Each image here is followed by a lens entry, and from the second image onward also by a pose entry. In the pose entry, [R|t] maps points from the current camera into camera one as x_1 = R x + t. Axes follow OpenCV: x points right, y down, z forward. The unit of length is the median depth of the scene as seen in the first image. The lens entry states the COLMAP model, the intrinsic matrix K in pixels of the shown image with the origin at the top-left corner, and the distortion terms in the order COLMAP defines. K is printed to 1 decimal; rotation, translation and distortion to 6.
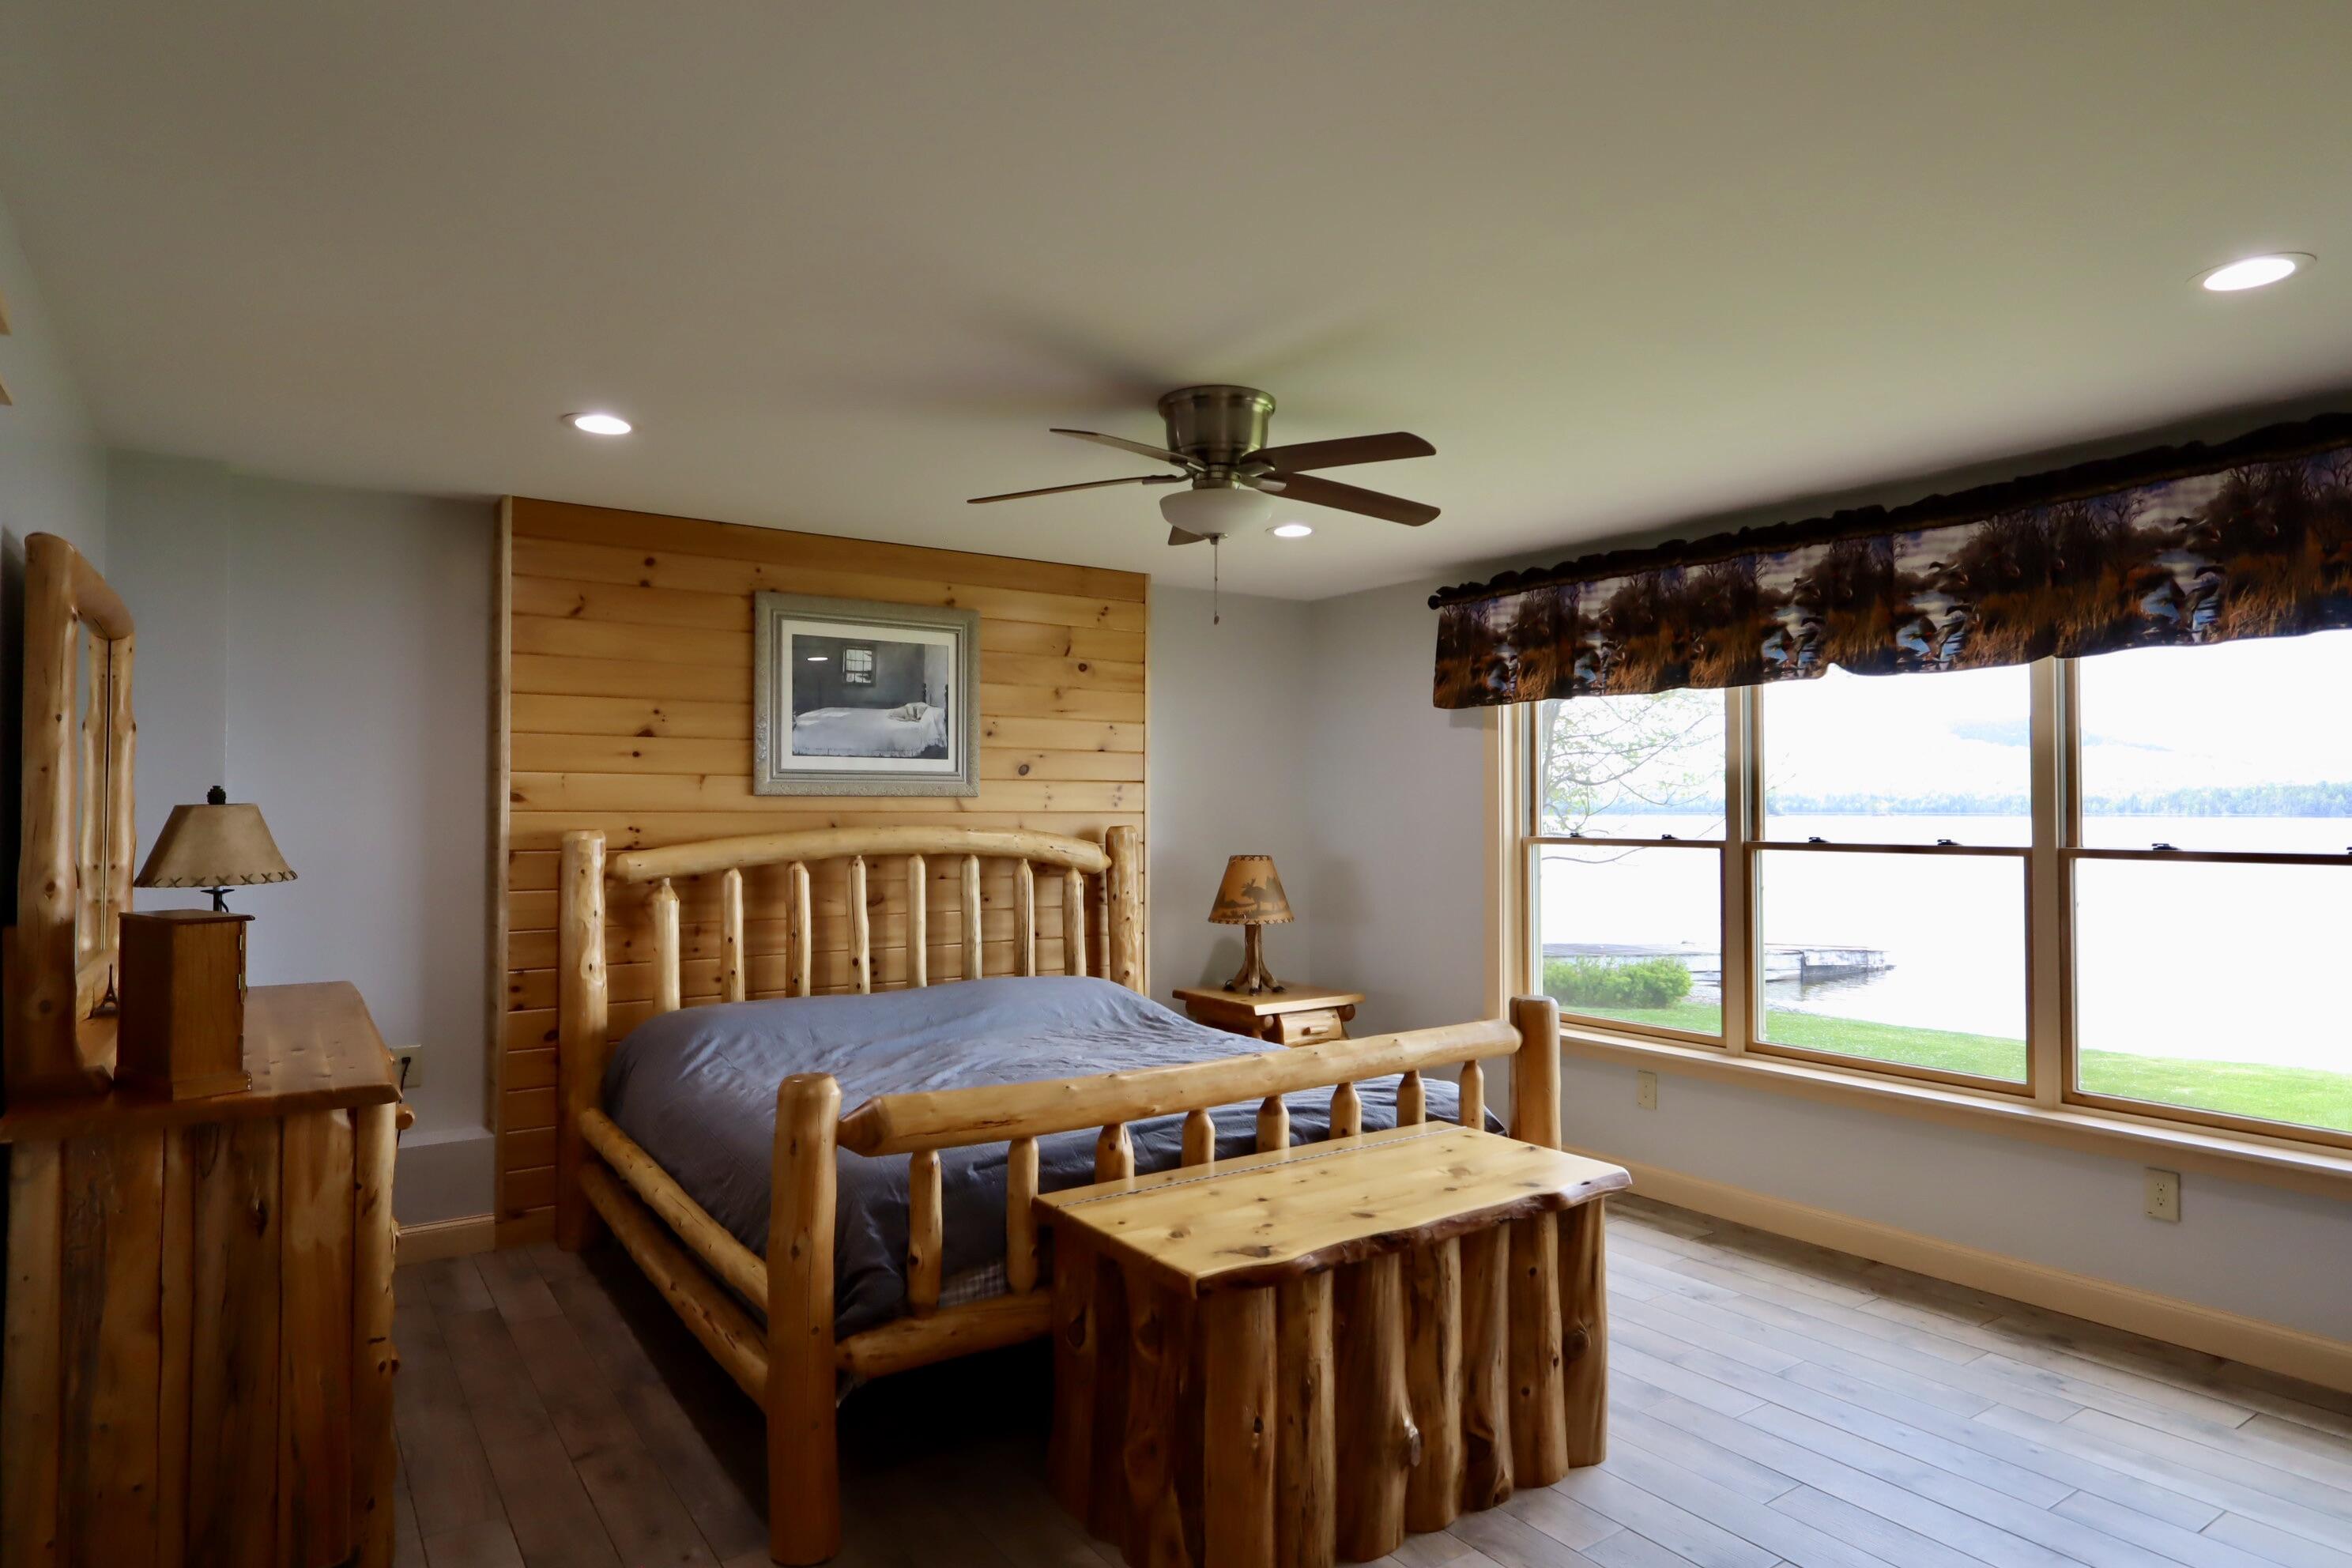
lens RADIAL K [[1344.3, 0, 1176.0], [0, 1344.3, 785.2], [0, 0, 1]] dist [0.002079, 0.000817]
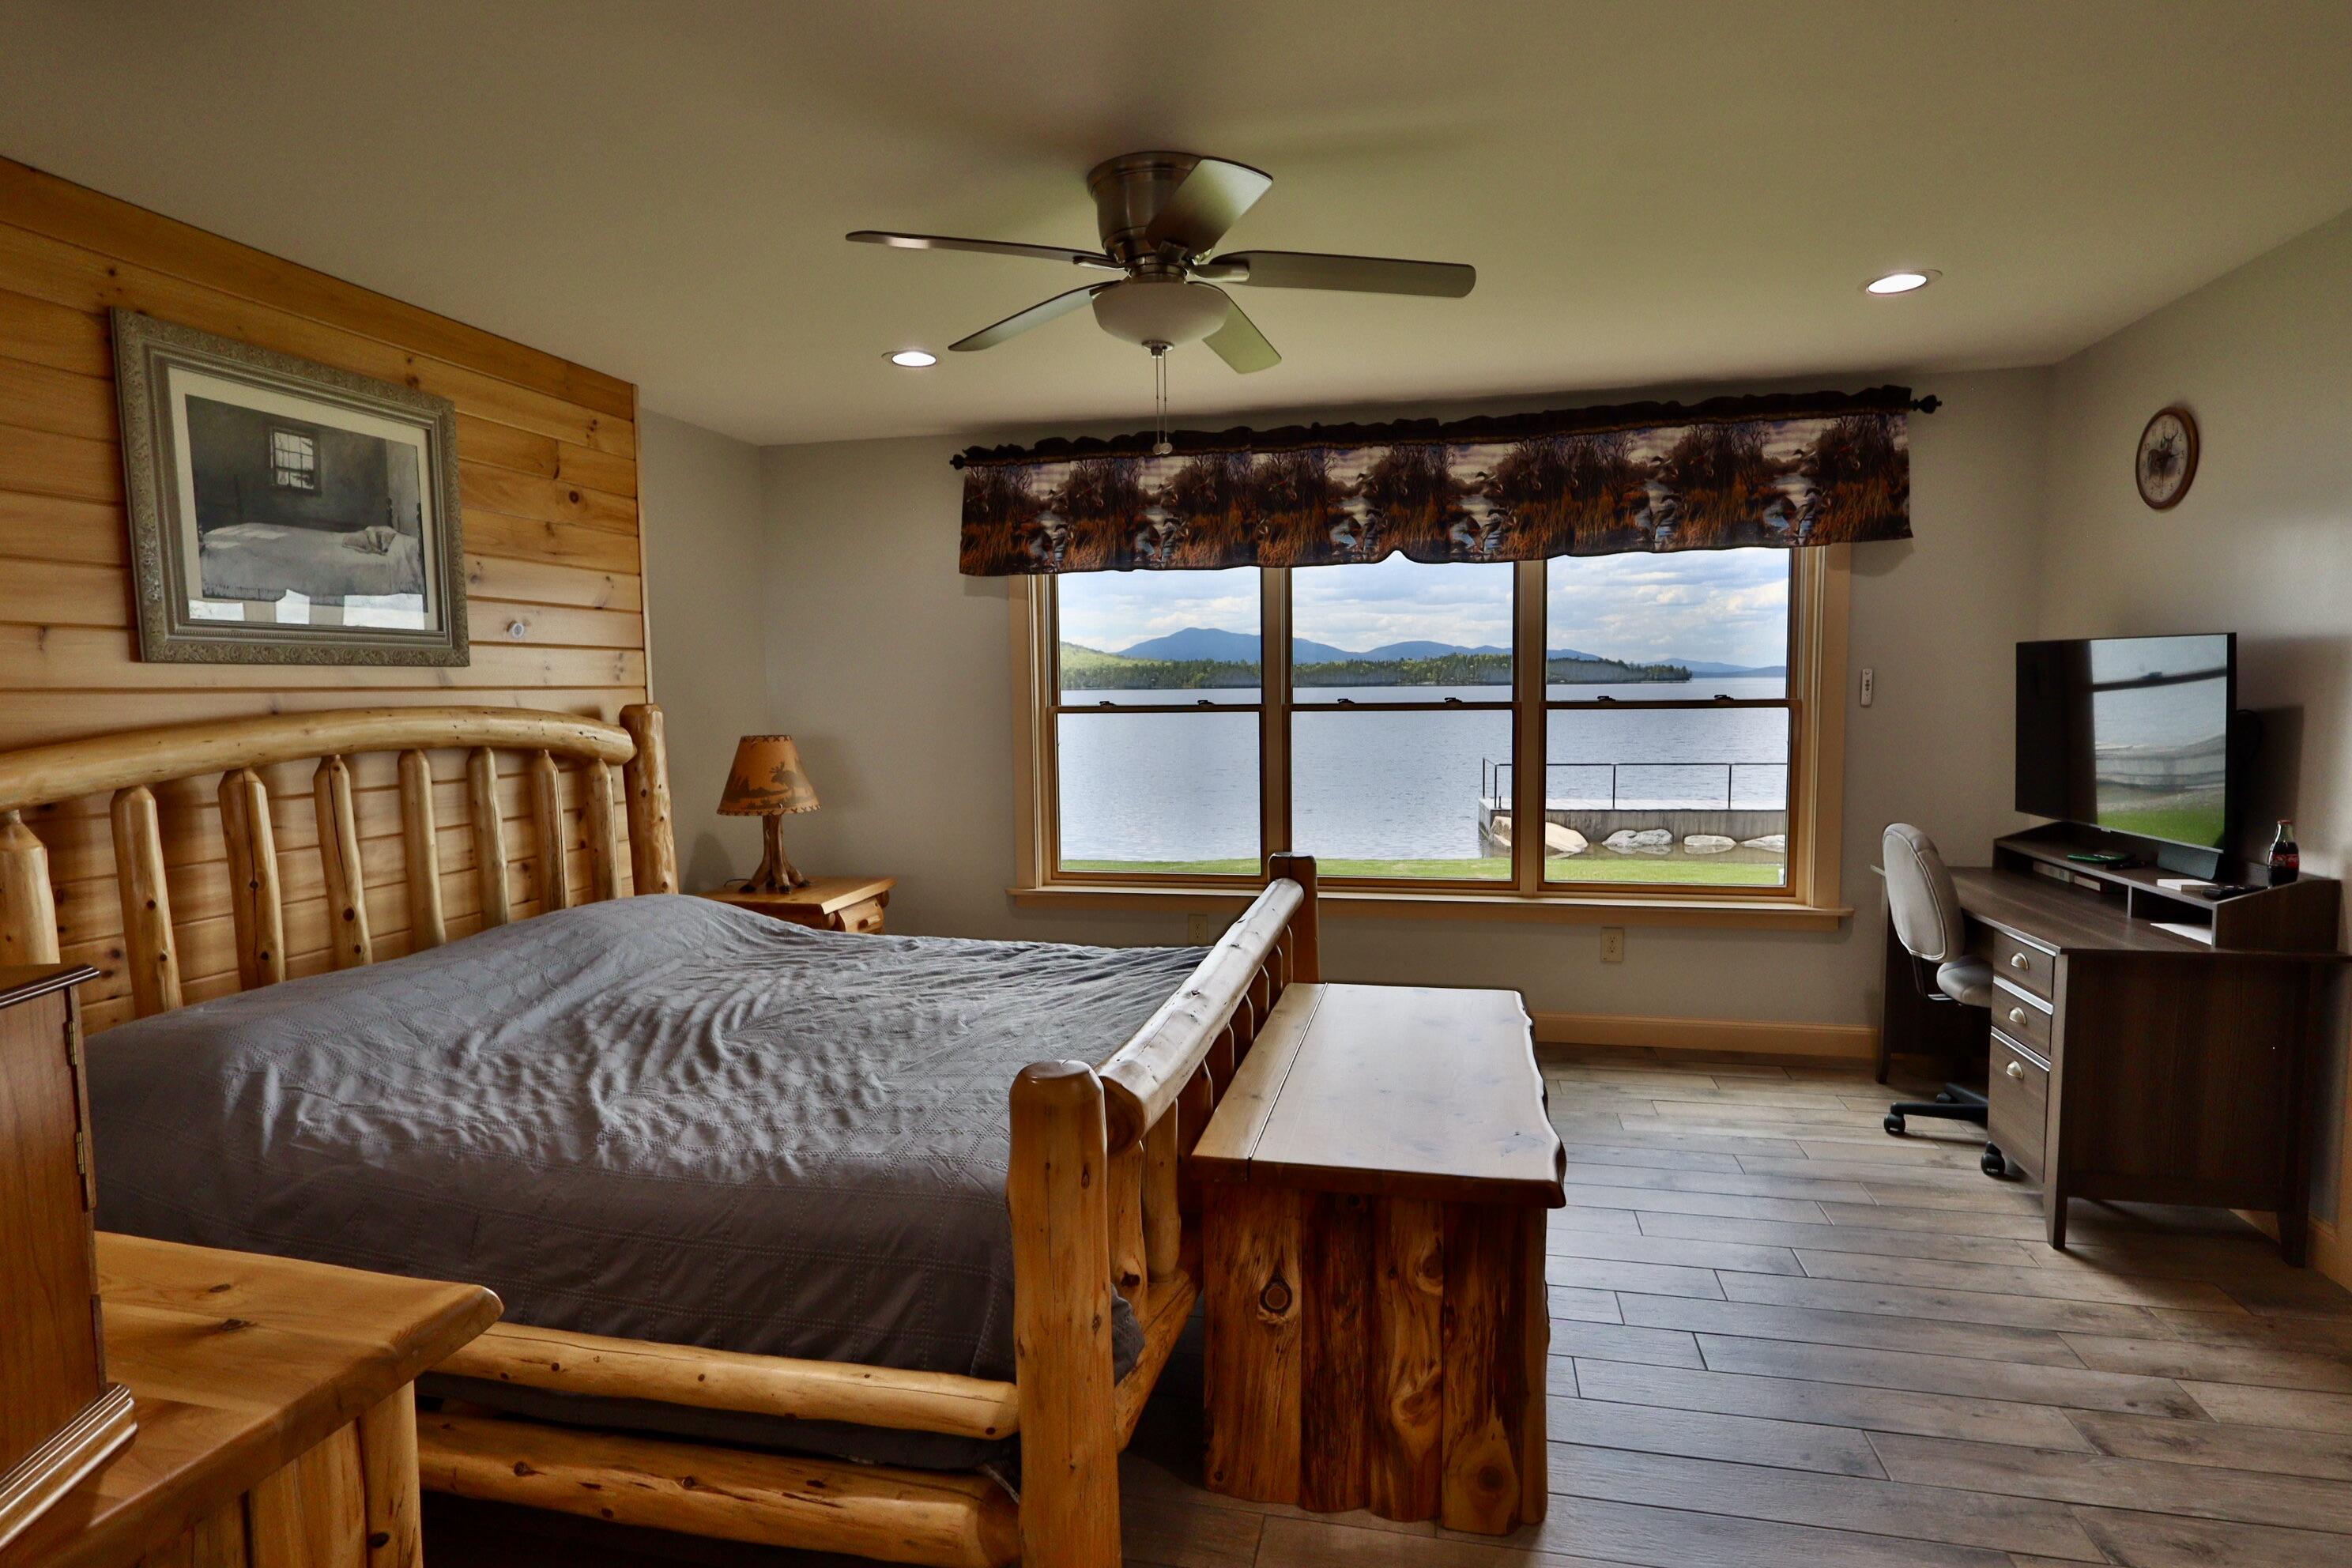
lens RADIAL K [[1222.0, 0, 1184.5], [0, 1222.0, 787.9], [0, 0, 1]] dist [-0.007008, 0.001086]
pose [[0.733103, -0.067187, 0.676791, -0.339460], [0.001106, 0.995225, 0.097600, 0.010845], [-0.680117, -0.070802, 0.729677, 0.285164]]
